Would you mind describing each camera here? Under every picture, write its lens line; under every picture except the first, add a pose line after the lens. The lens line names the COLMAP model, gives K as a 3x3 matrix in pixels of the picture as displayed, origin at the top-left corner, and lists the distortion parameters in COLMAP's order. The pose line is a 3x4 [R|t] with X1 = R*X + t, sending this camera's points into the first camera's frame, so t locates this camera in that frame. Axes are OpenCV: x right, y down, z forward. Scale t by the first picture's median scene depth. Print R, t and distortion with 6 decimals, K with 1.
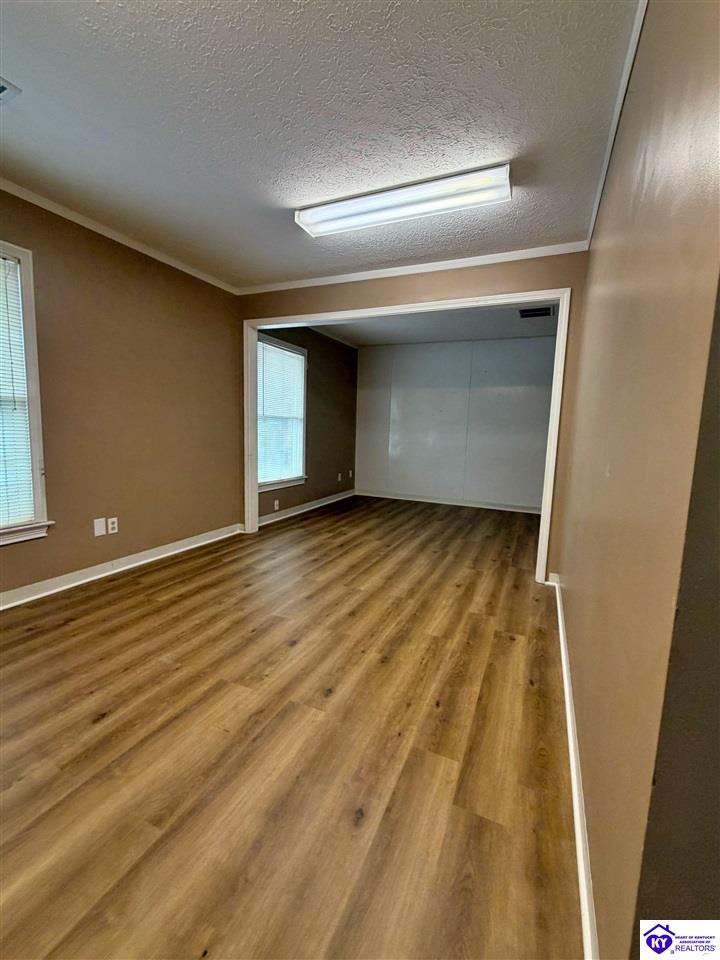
lens RADIAL K [[401.4, 0, 360.0], [0, 401.4, 480.0], [0, 0, 1]] dist [0.000242, -0.000183]
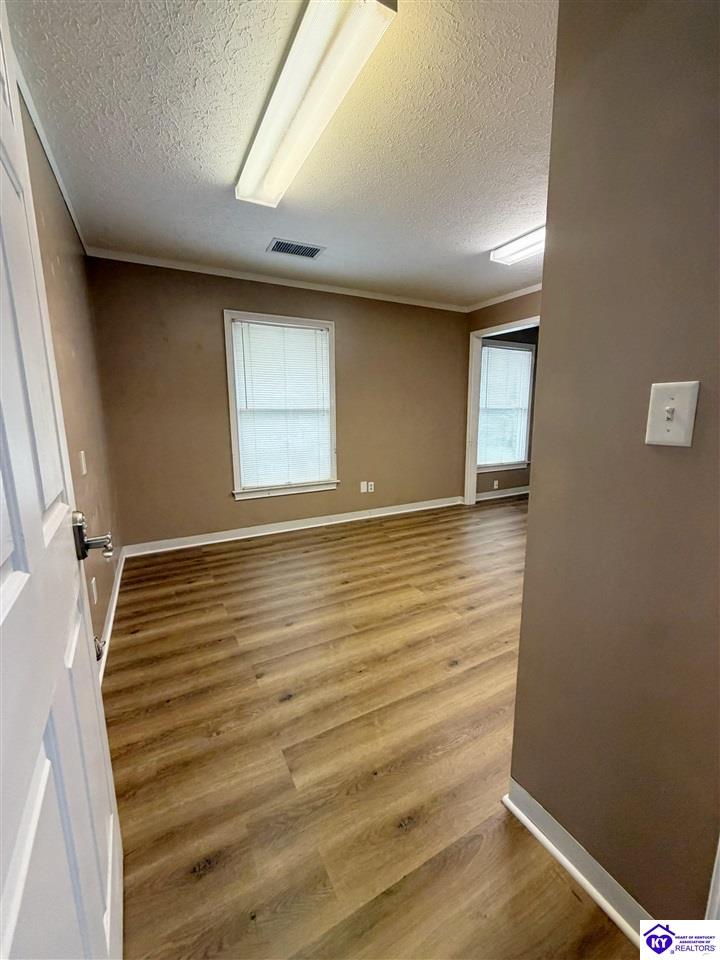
lens RADIAL K [[386.0, 0, 361.1], [0, 386.0, 481.7], [0, 0, 1]] dist [-0.000737, -0.000049]
pose [[0.789174, 0.069878, -0.610182, 0.306549], [-0.043185, 0.997361, 0.058365, 0.009126], [0.612650, -0.019709, 0.790109, -0.236148]]
